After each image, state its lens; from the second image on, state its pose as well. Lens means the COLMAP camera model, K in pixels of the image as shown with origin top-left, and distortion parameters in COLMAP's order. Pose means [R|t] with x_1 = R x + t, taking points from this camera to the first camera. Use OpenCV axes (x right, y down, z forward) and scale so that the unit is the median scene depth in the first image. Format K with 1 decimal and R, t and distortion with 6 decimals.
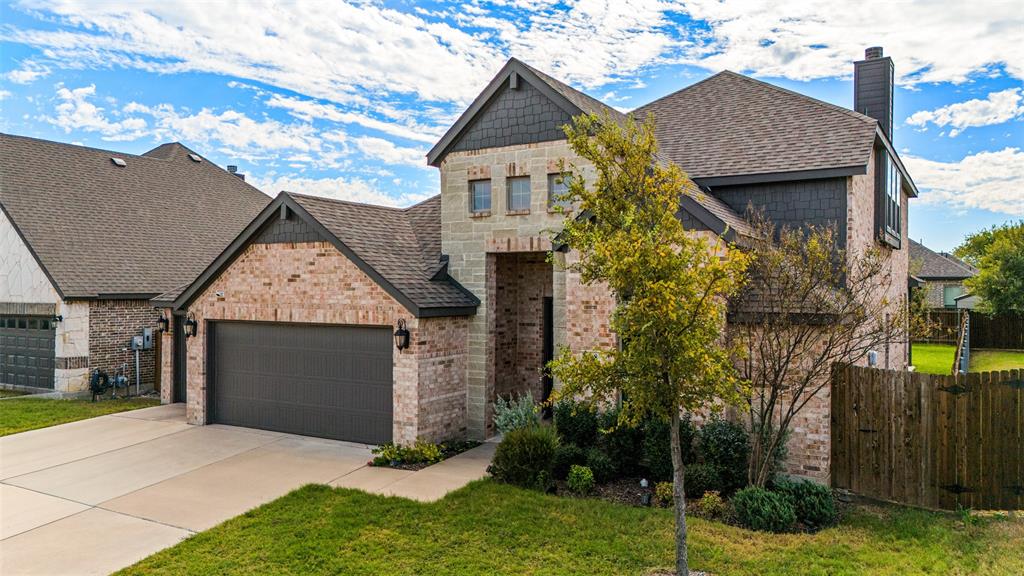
lens RADIAL K [[763.9, 0, 519.3], [0, 763.9, 286.5], [0, 0, 1]] dist [0.063316, -0.057894]
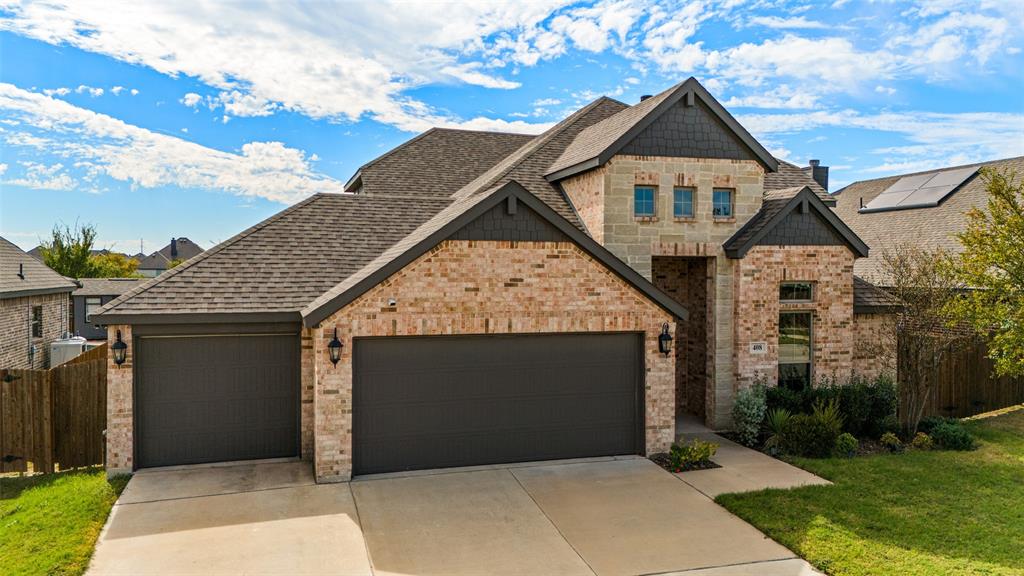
lens RADIAL K [[763.9, 0, 515.8], [0, 763.9, 287.5], [0, 0, 1]] dist [0.063316, -0.057894]
pose [[0.670002, -0.017081, 0.742163, -0.959996], [-0.001909, 0.999692, 0.024731, -0.027095], [-0.742357, -0.017986, 0.669763, 0.442382]]
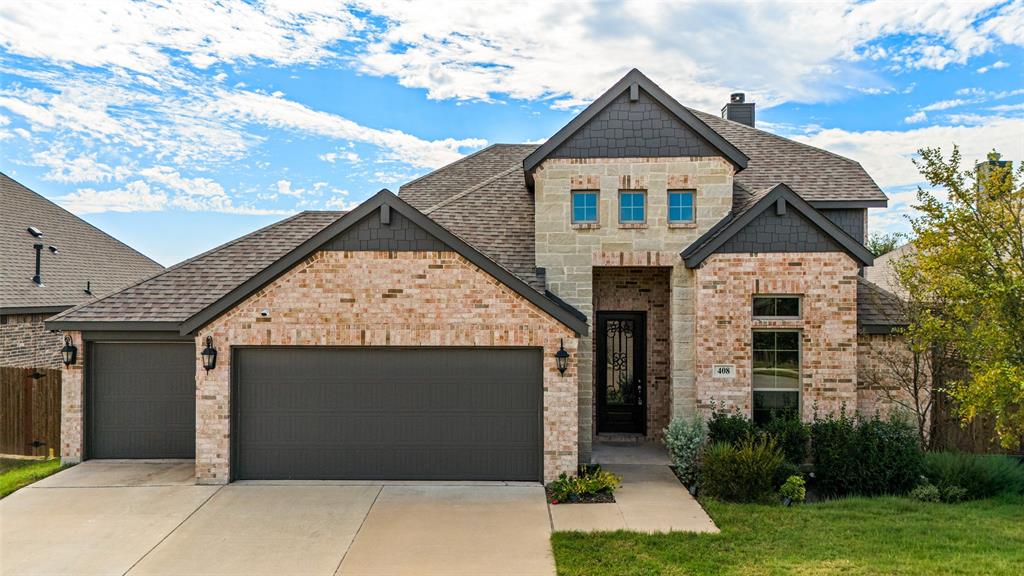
lens RADIAL K [[763.9, 0, 513.0], [0, 763.9, 287.9], [0, 0, 1]] dist [0.063316, -0.057894]
pose [[0.872313, 0.000882, 0.488946, -0.608367], [-0.000233, 0.999999, -0.001387, -0.016198], [-0.488947, 0.001096, 0.872313, 0.215625]]
